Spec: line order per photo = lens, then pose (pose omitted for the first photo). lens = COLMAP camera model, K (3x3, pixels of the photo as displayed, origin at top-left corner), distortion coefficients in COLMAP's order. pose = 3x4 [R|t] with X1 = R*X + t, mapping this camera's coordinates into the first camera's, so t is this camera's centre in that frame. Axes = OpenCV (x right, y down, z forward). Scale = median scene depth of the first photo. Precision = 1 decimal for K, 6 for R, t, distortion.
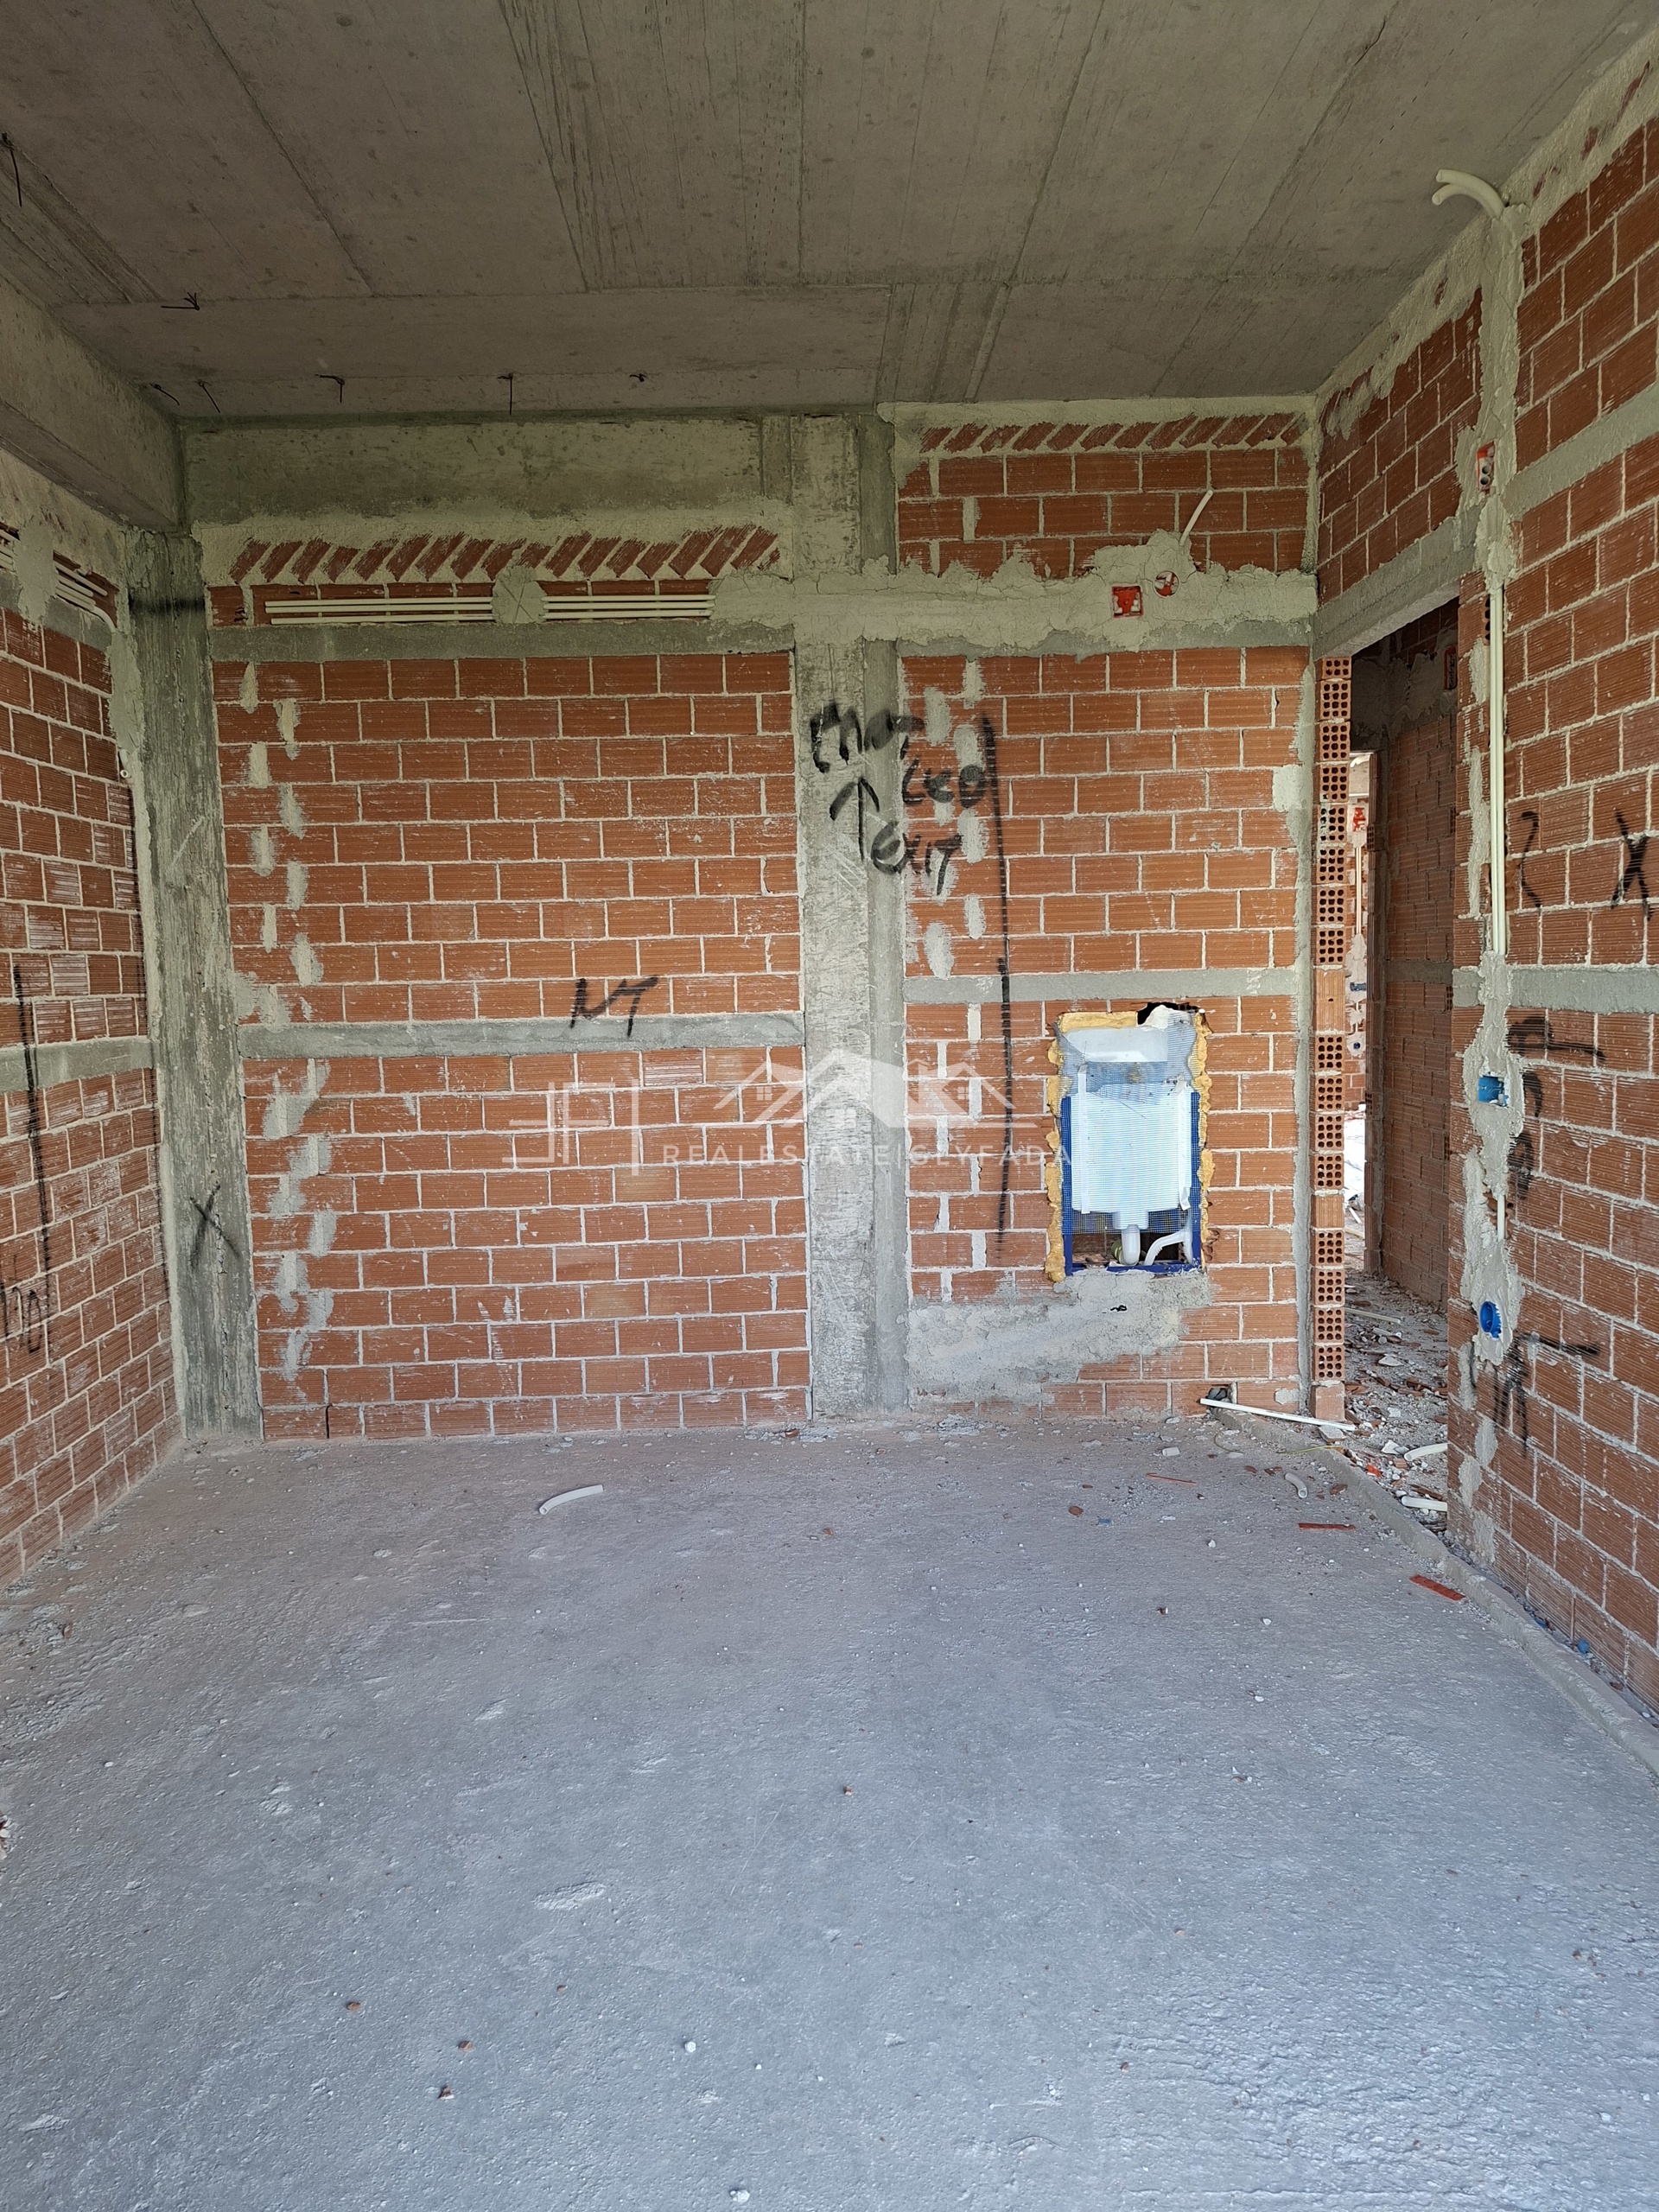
lens RADIAL K [[1540.4, 0, 828.6], [0, 1540.4, 1096.5], [0, 0, 1]] dist [0.088979, -0.093598]
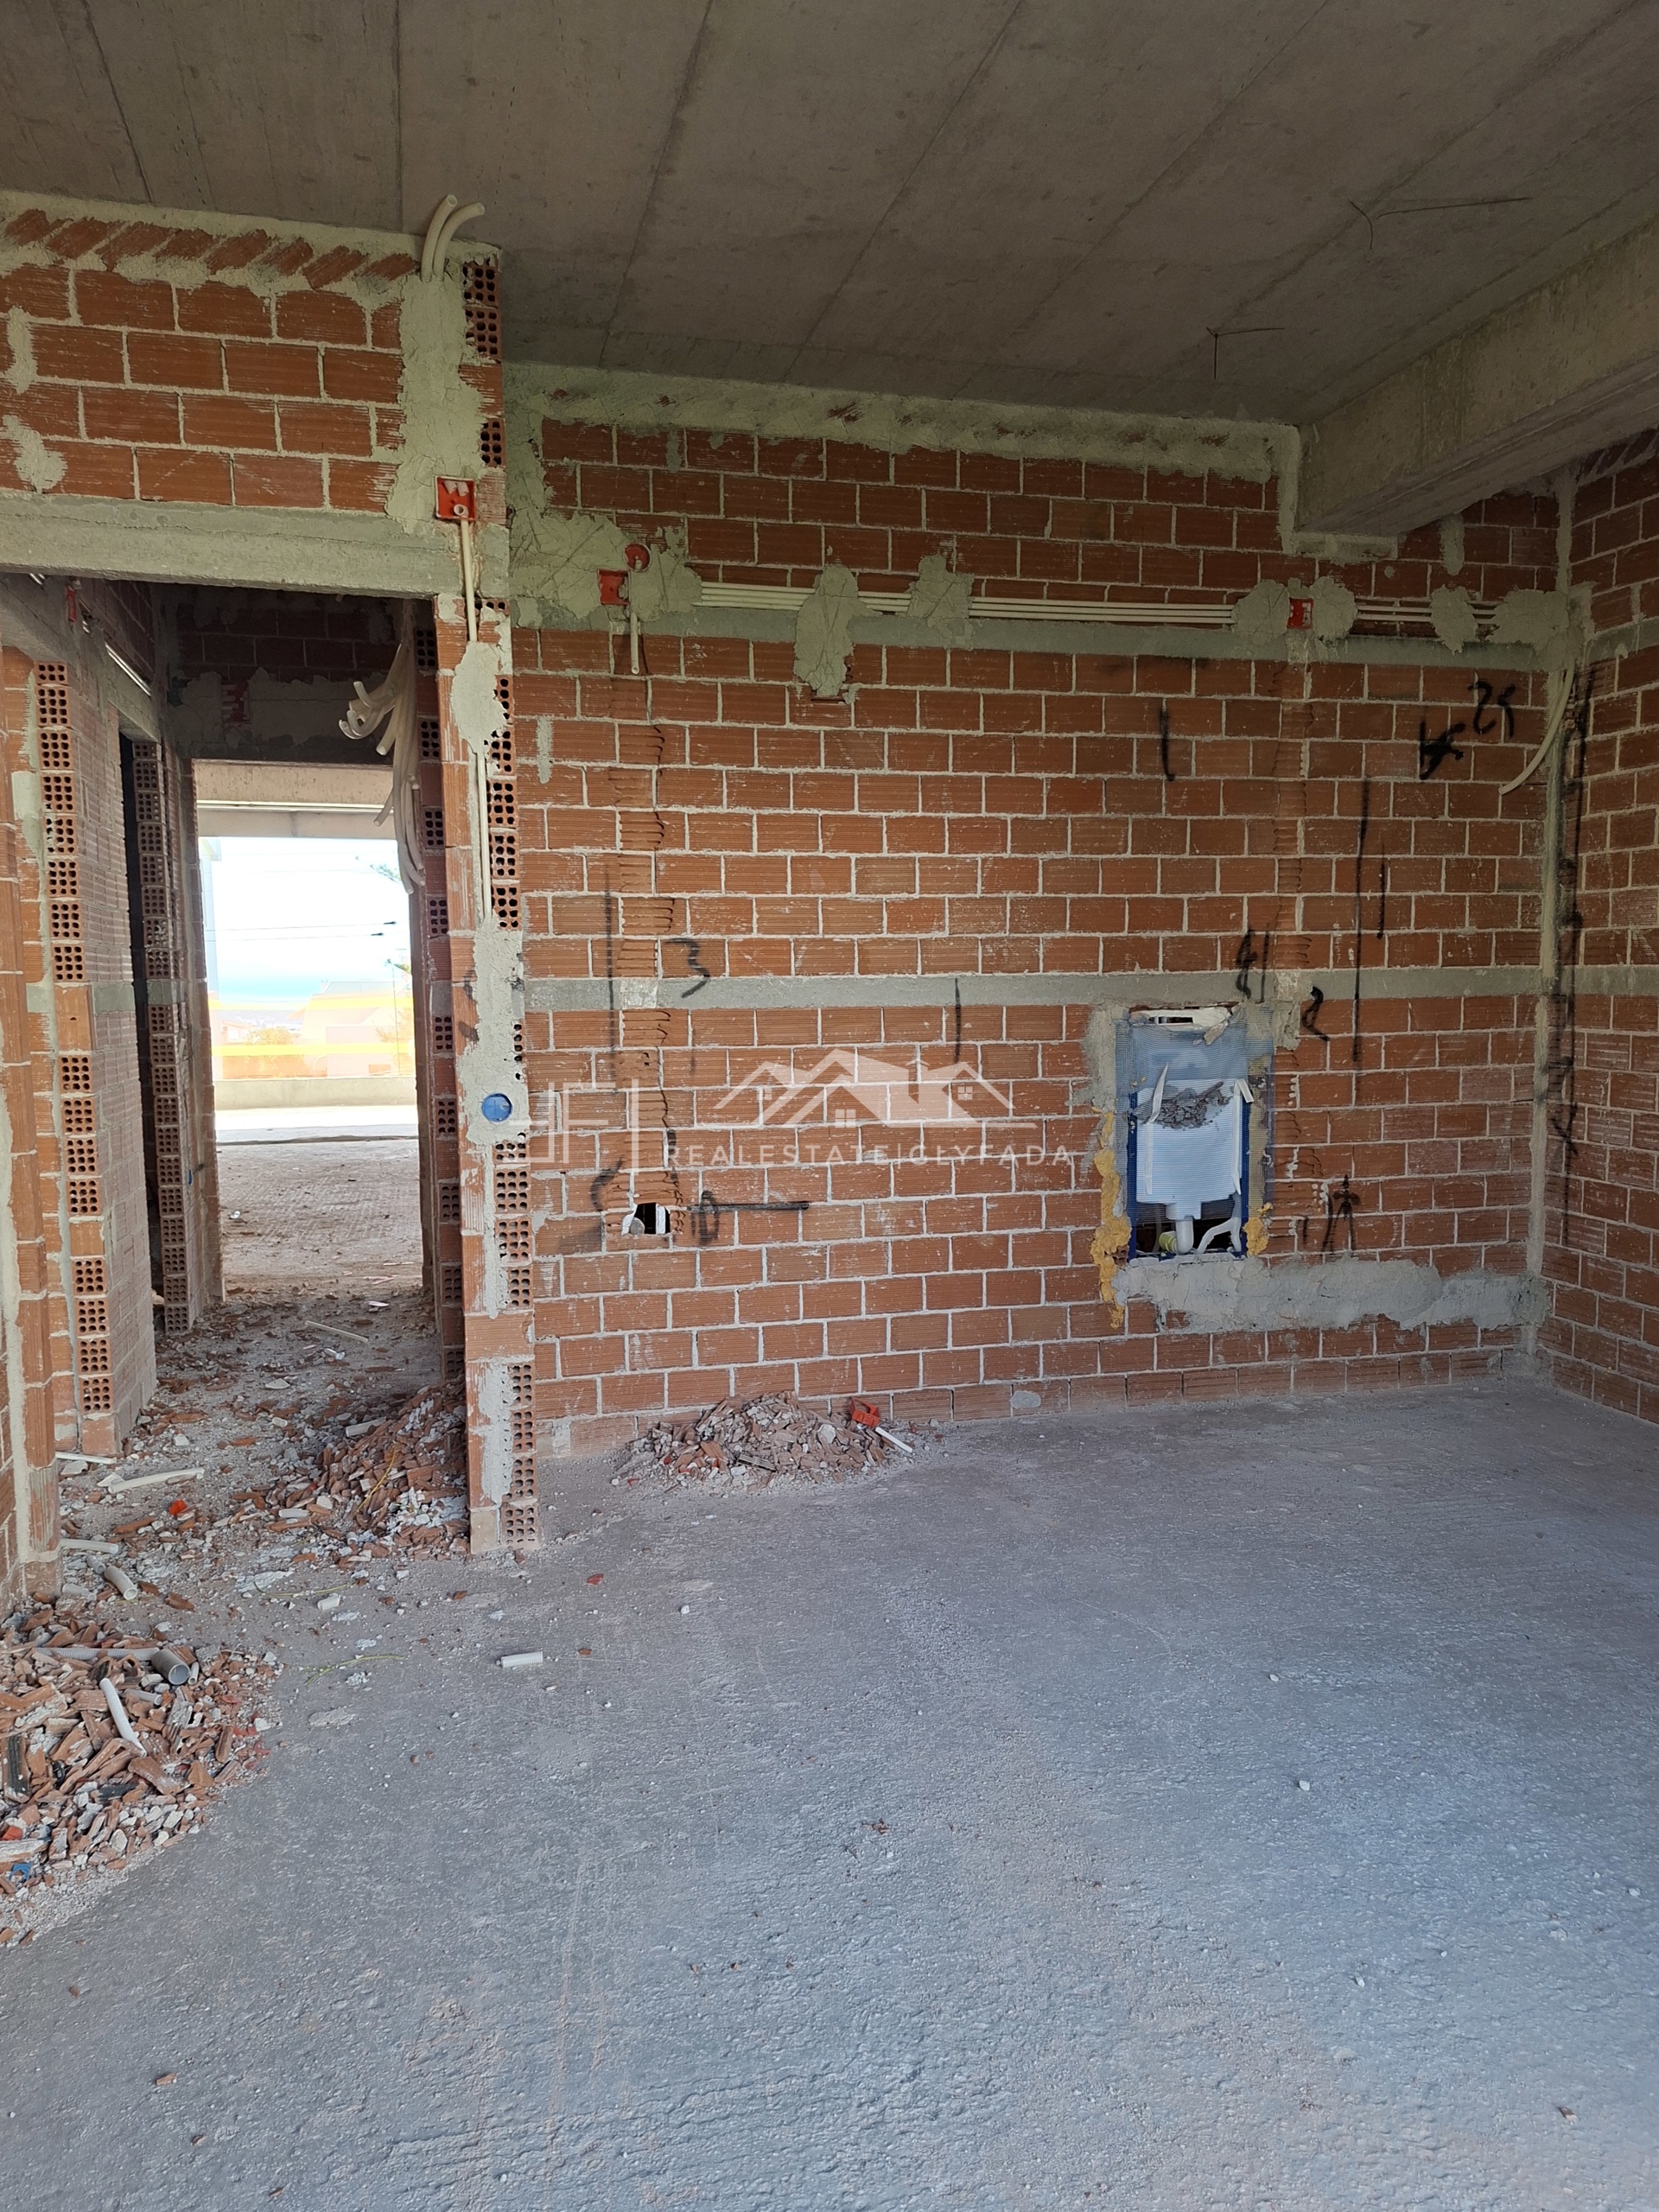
lens RADIAL K [[1540.4, 0, 831.4], [0, 1540.4, 1116.8], [0, 0, 1]] dist [0.088979, -0.093598]
pose [[0.971478, -0.007301, 0.237018, 0.547181], [0.006098, 0.999965, 0.005805, -0.004328], [-0.237052, -0.004194, 0.971488, -0.051016]]
